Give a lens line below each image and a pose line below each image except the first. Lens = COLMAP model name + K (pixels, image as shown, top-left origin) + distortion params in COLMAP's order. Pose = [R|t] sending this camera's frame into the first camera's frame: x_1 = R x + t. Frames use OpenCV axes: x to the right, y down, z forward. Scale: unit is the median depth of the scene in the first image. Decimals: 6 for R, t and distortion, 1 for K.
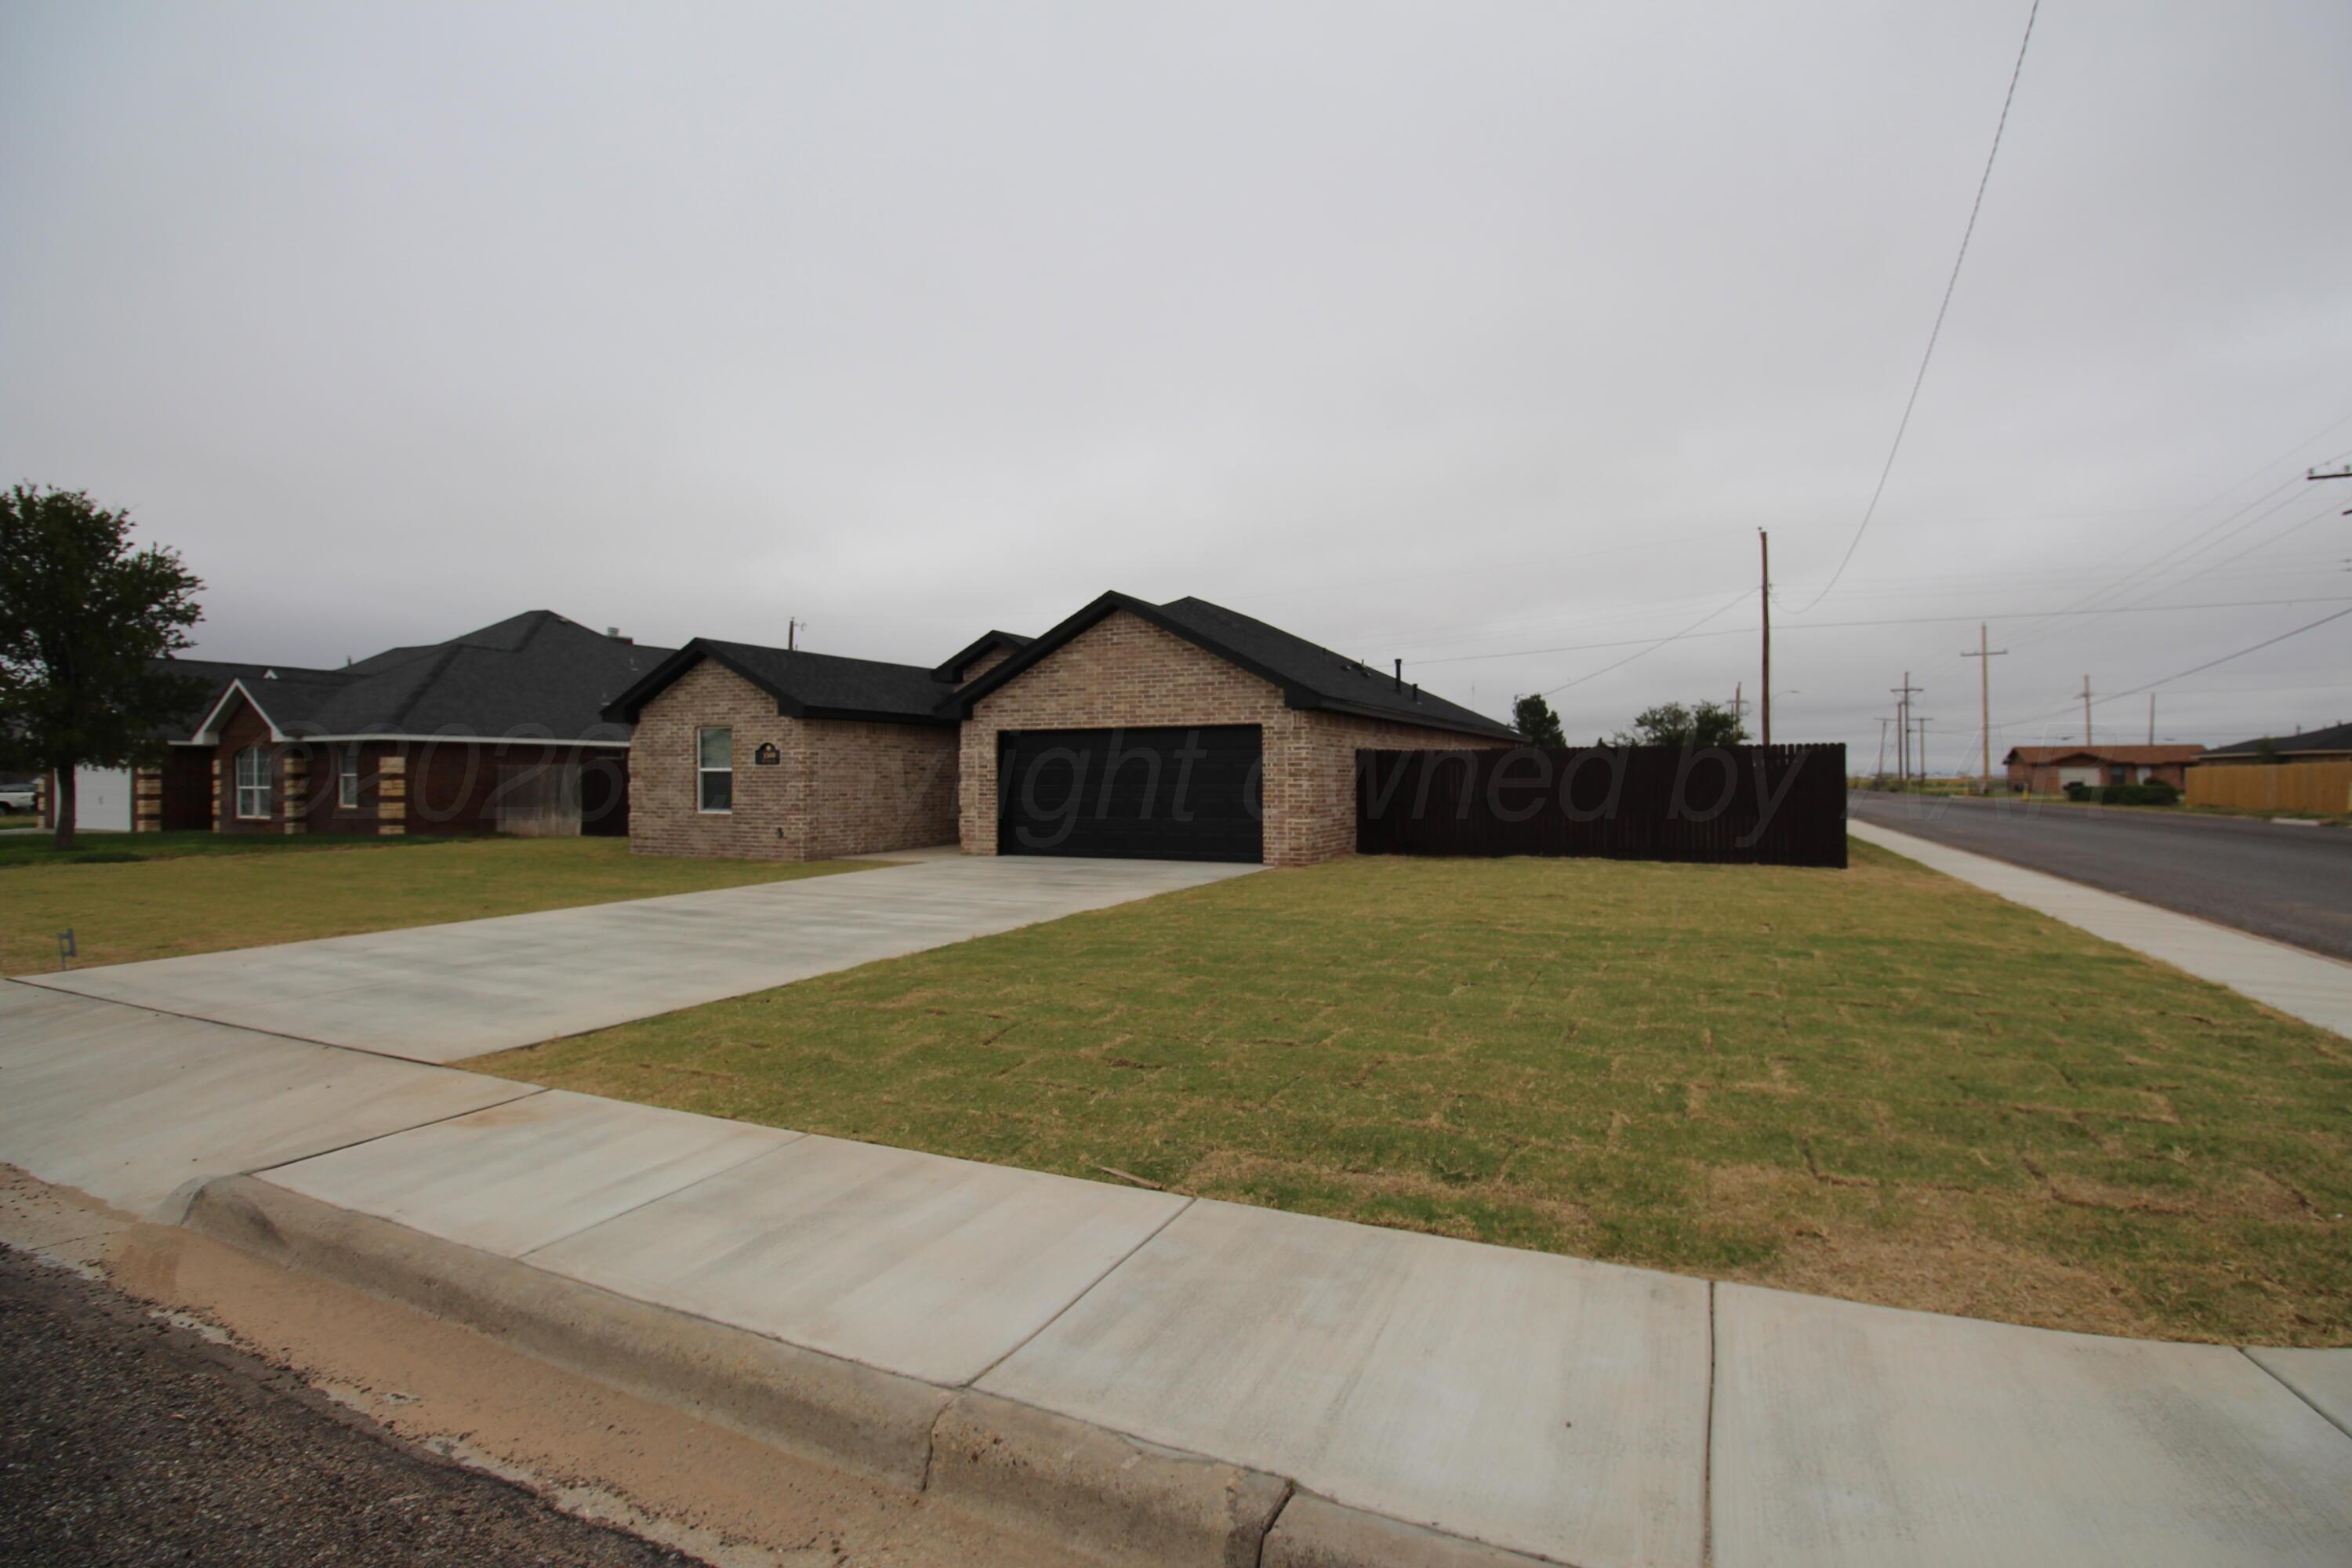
lens RADIAL K [[1096.4, 0, 1189.9], [0, 1096.4, 782.7], [0, 0, 1]] dist [-0.006335, -0.005099]
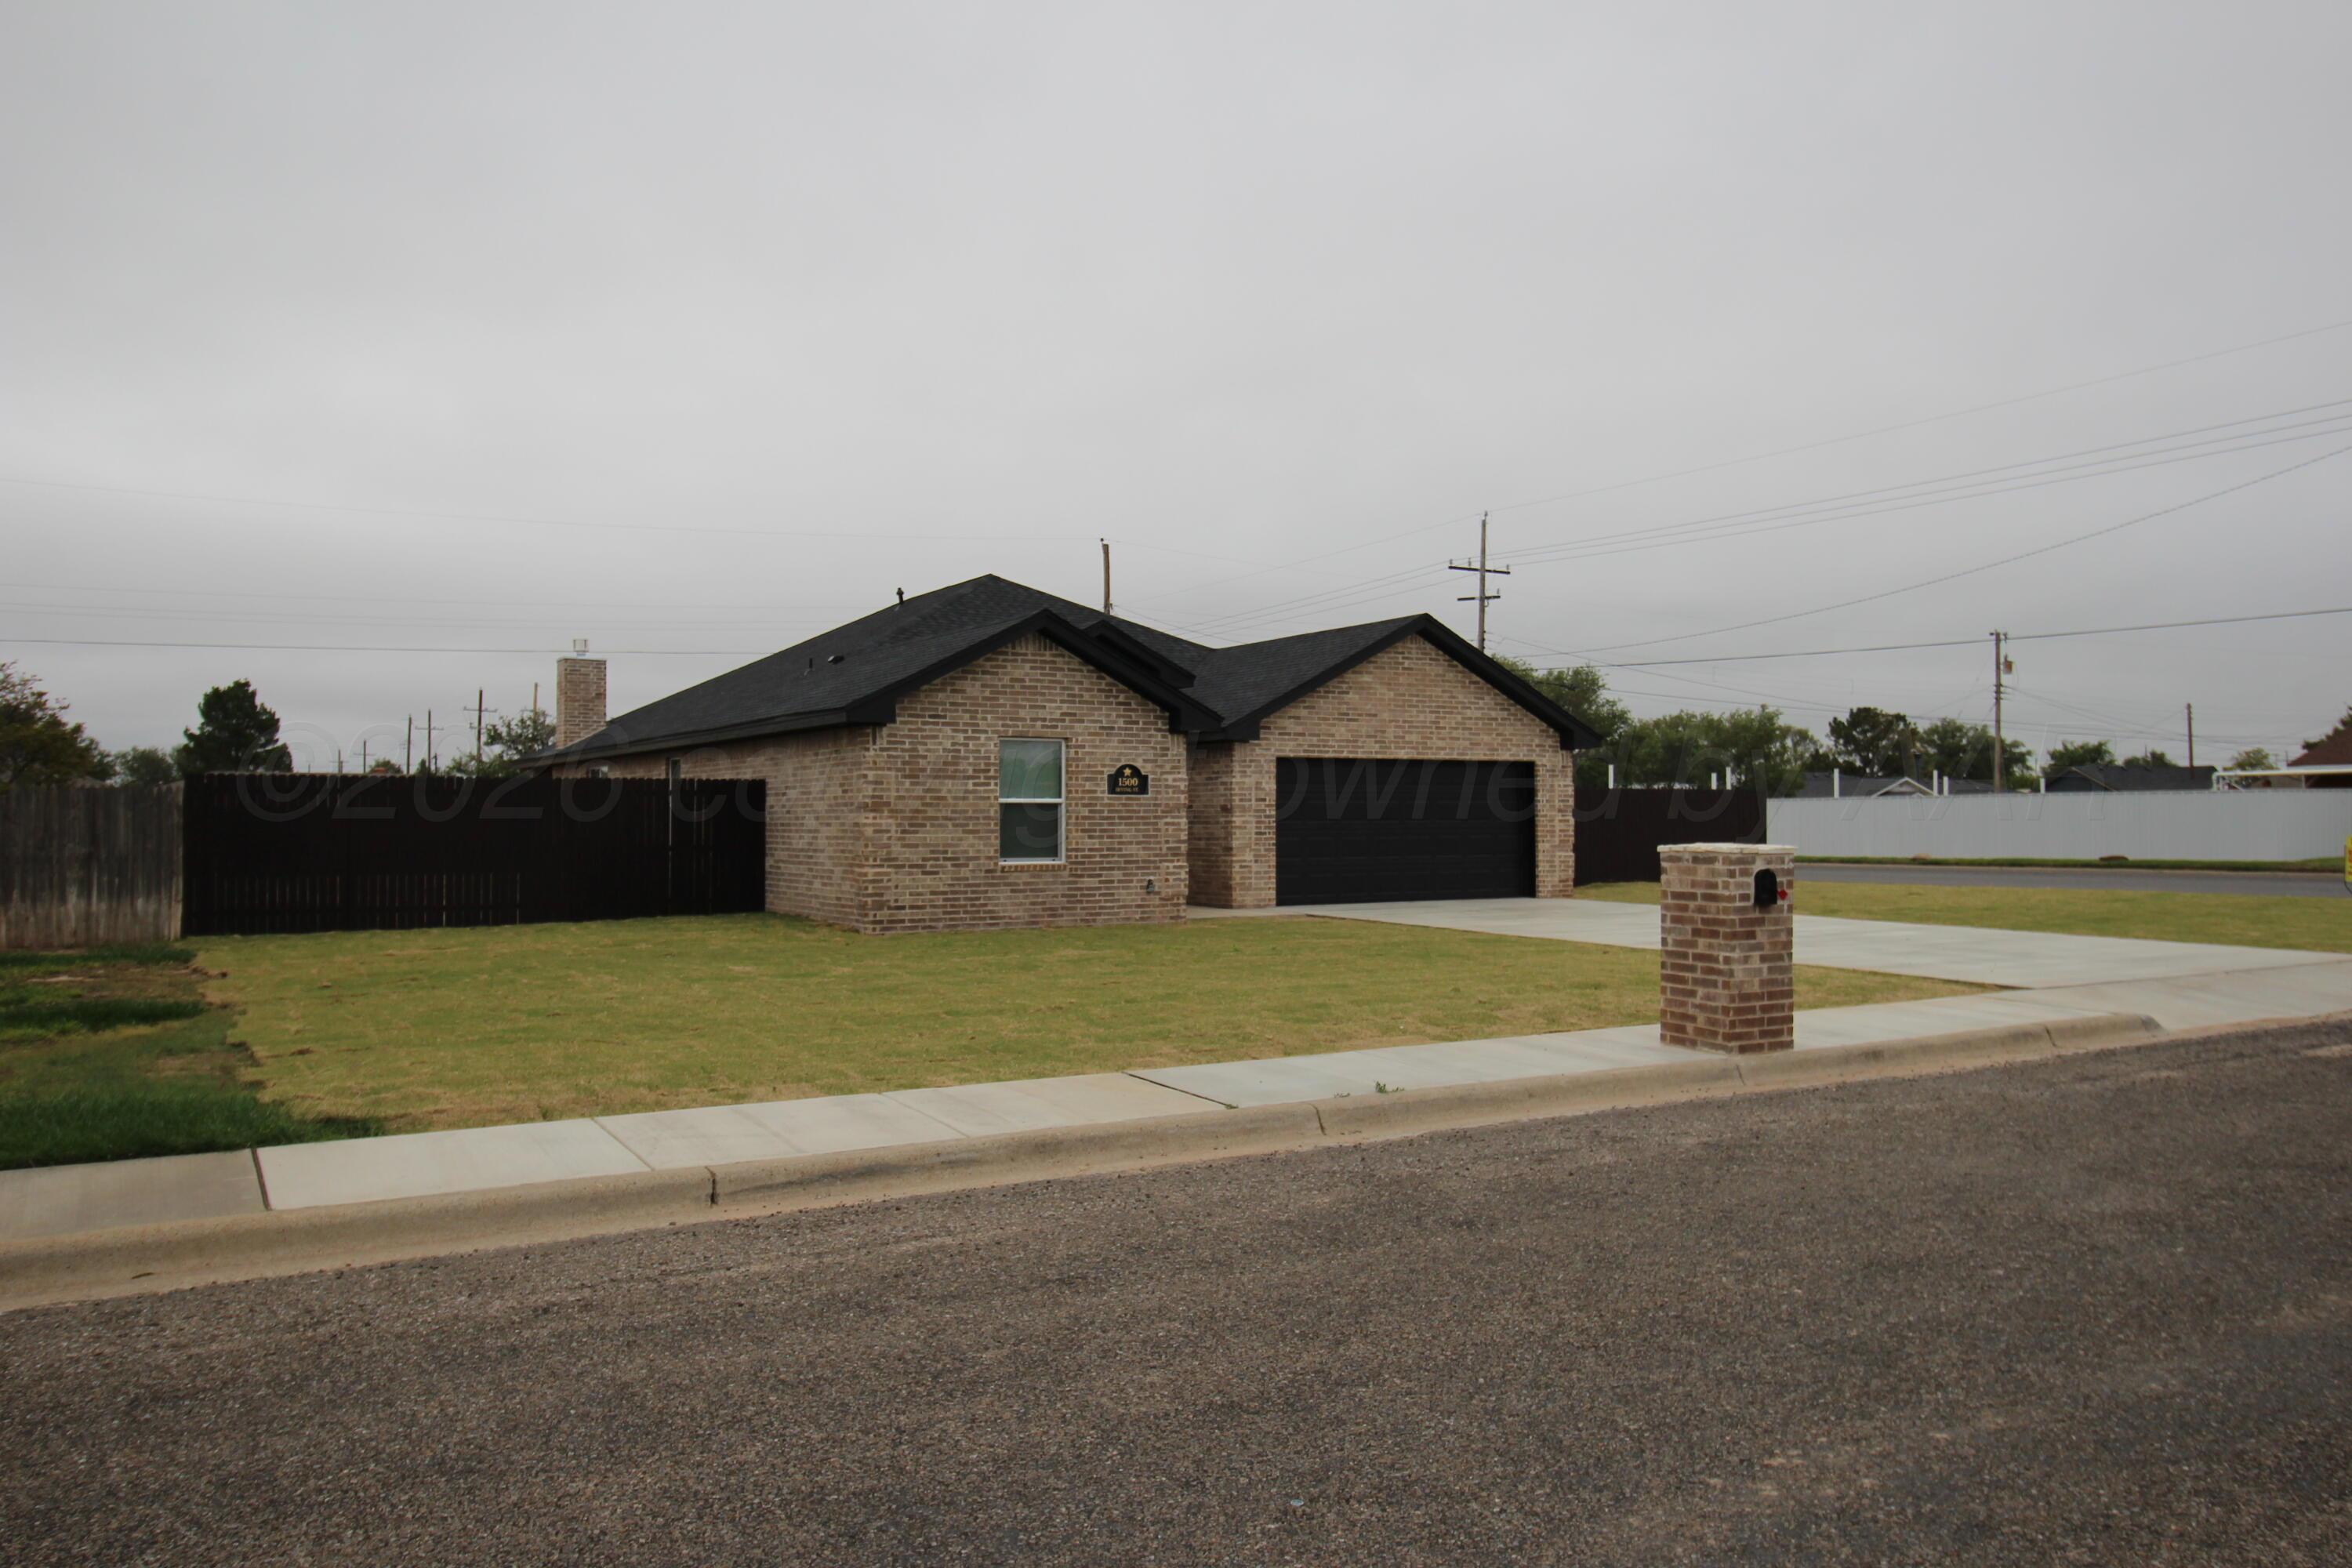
lens RADIAL K [[1768.1, 0, 1192.6], [0, 1768.1, 773.2], [0, 0, 1]] dist [0.017752, 0.002136]
pose [[0.550091, 0.022034, 0.834814, -1.319728], [0.006426, 0.999511, -0.030615, 0.005722], [-0.835080, 0.022206, 0.549680, 0.308237]]
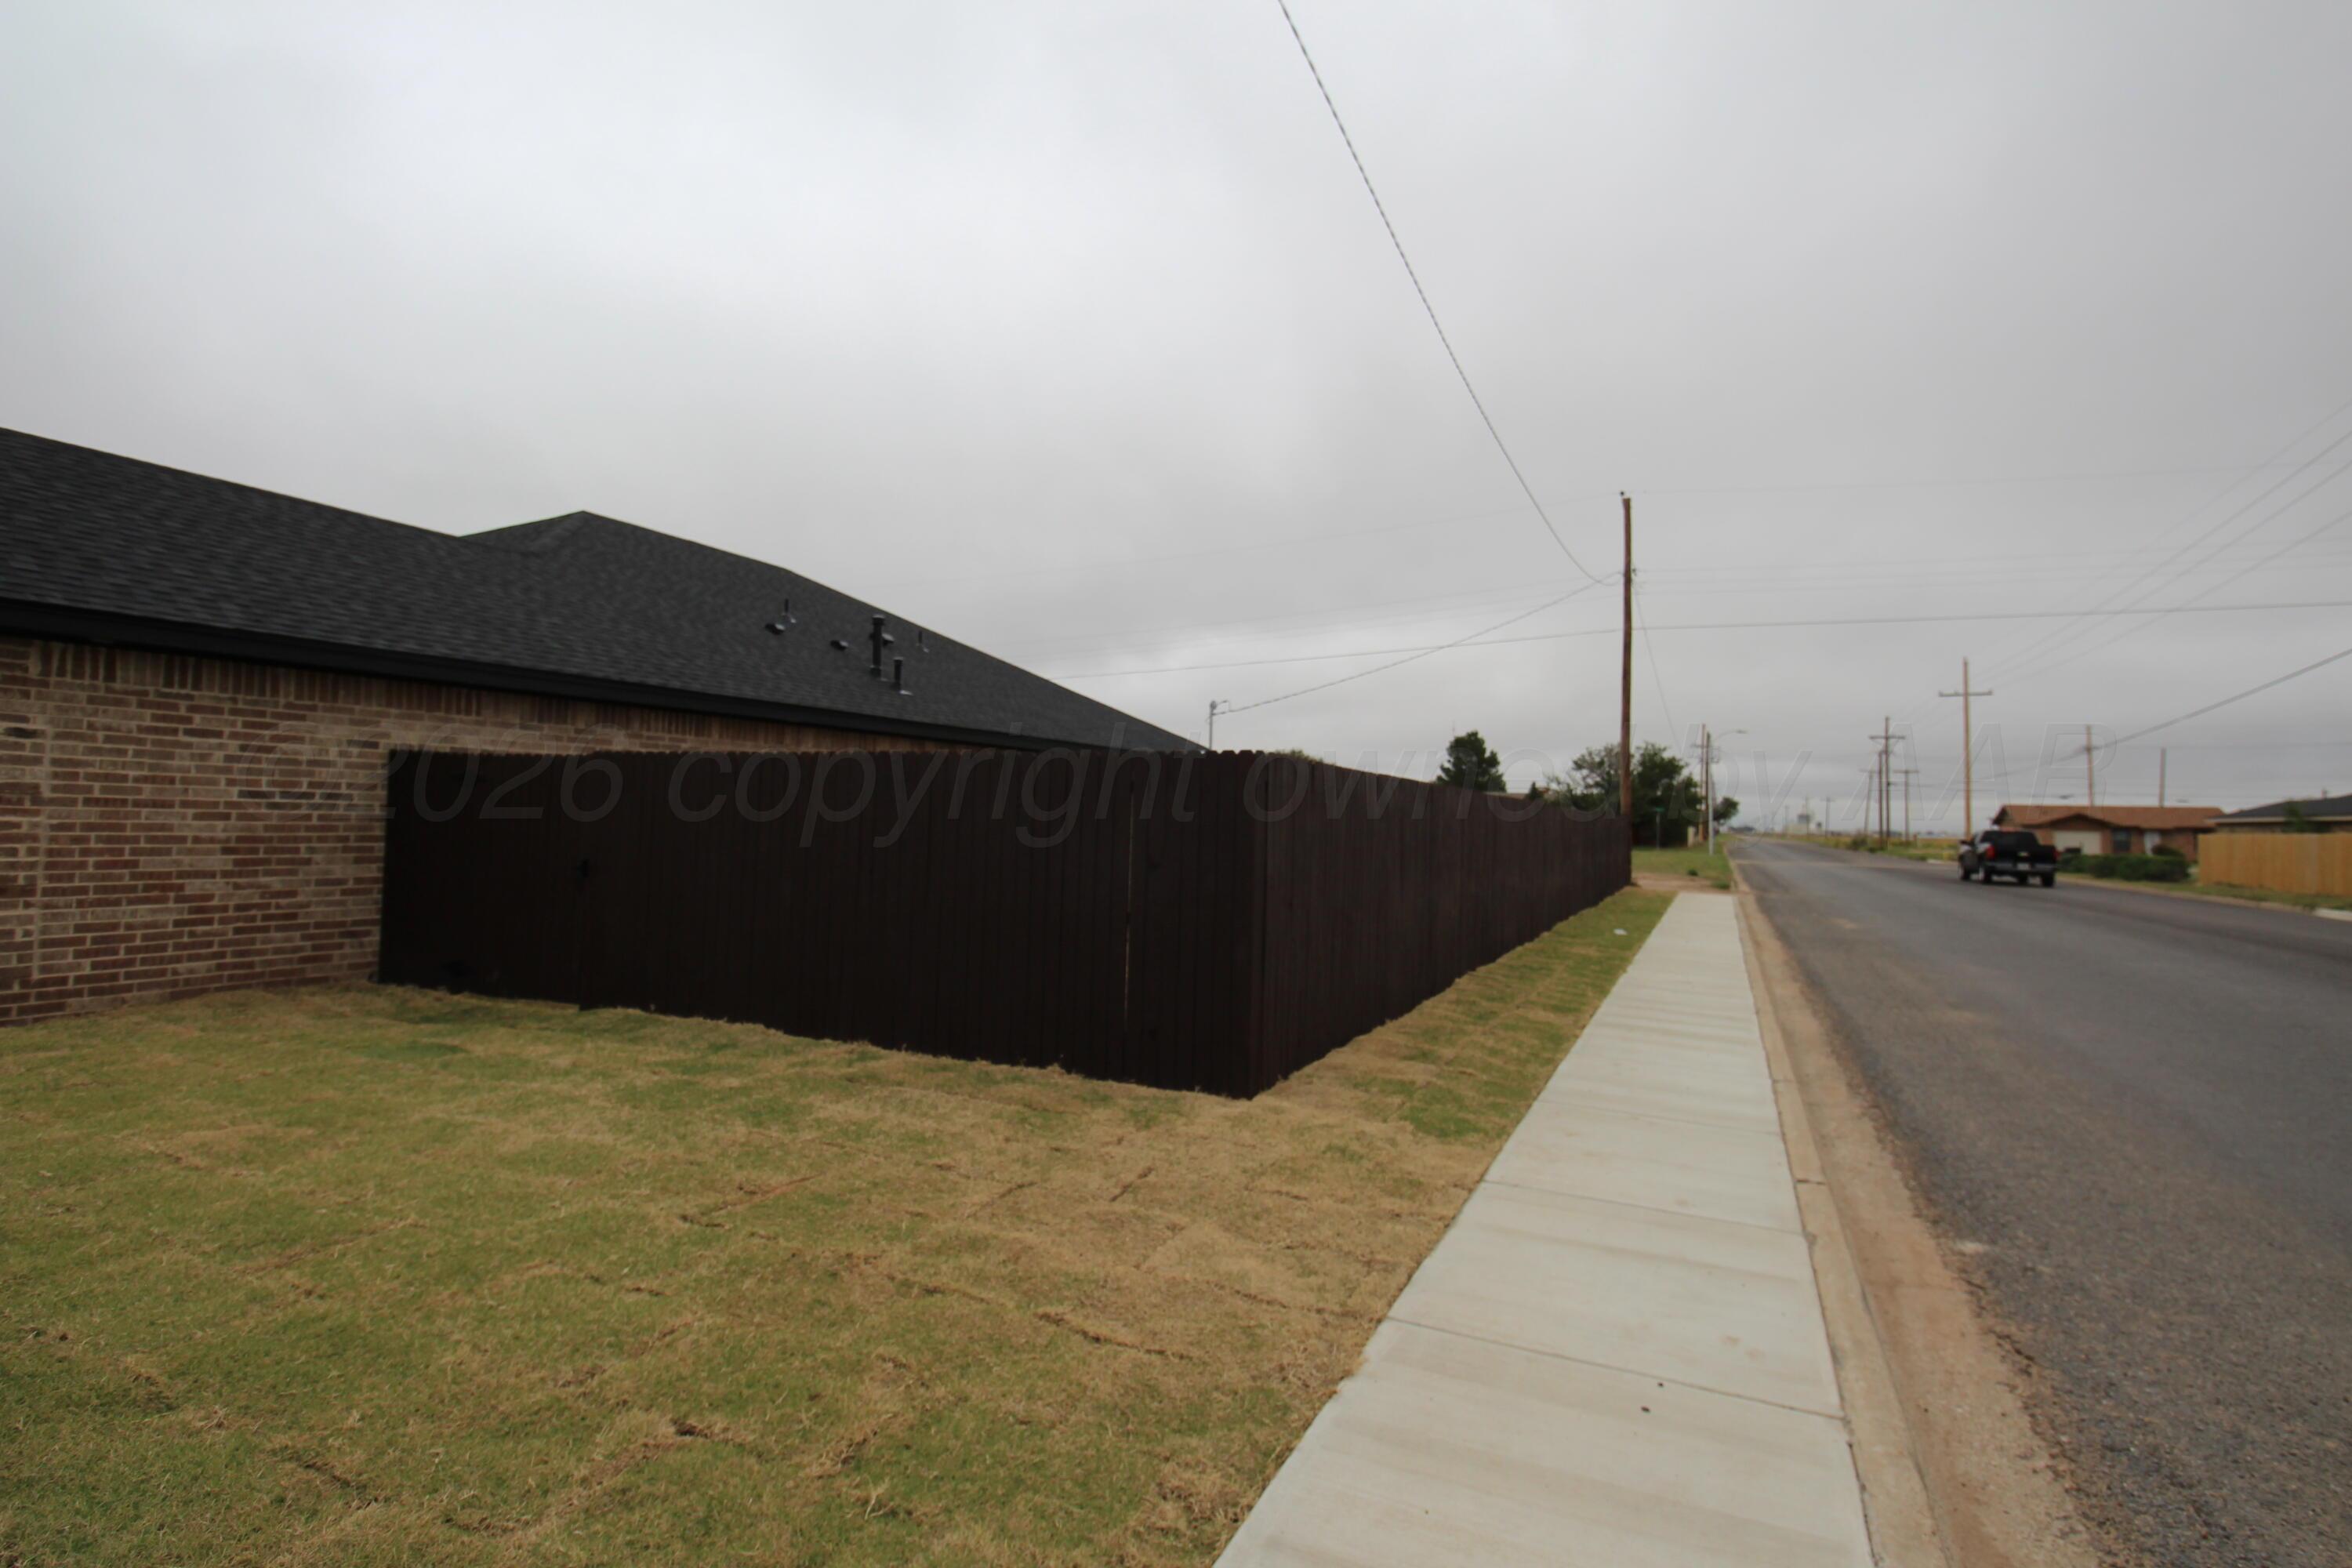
lens RADIAL K [[1171.1, 0, 1201.3], [0, 1171.1, 776.8], [0, 0, 1]] dist [-0.001784, -0.000966]
pose [[0.999089, 0.026819, 0.033194, 0.454493], [-0.025474, 0.998863, -0.040298, -0.008747], [-0.034237, 0.039416, 0.998636, 0.487487]]
